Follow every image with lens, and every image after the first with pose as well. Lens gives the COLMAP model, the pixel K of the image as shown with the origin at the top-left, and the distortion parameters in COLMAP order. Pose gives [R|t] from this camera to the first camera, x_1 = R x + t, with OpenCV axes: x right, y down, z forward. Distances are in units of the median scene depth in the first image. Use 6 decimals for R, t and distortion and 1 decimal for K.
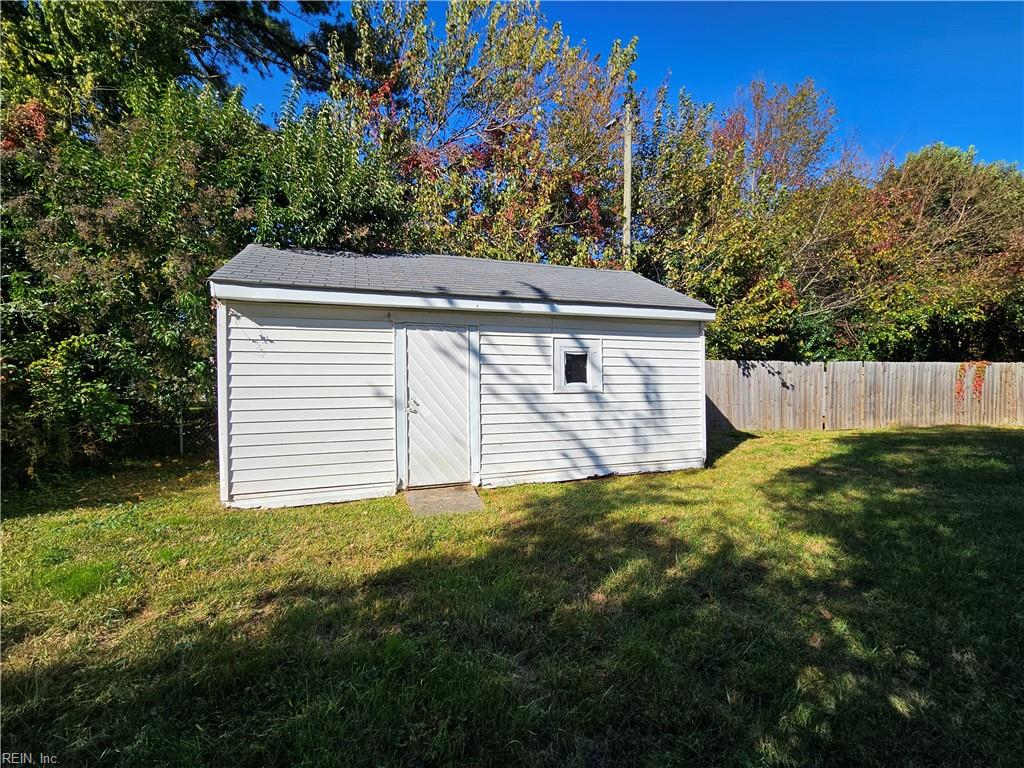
lens RADIAL K [[423.9, 0, 512.3], [0, 423.9, 383.5], [0, 0, 1]] dist [-0.000438, 0.000194]
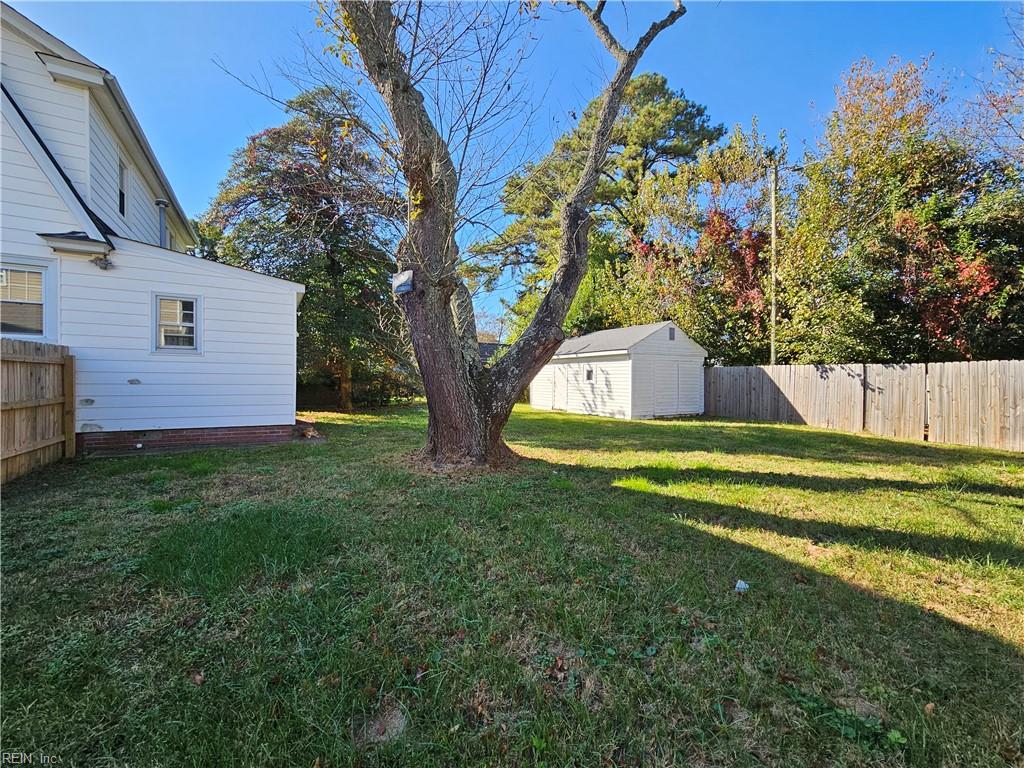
lens RADIAL K [[423.9, 0, 512.7], [0, 423.9, 381.0], [0, 0, 1]] dist [-0.000438, 0.000194]
pose [[0.148795, 0.005765, -0.988851, 1.533530], [-0.024933, 0.999687, 0.002077, 0.006944], [0.988554, 0.024346, 0.148893, 0.023401]]
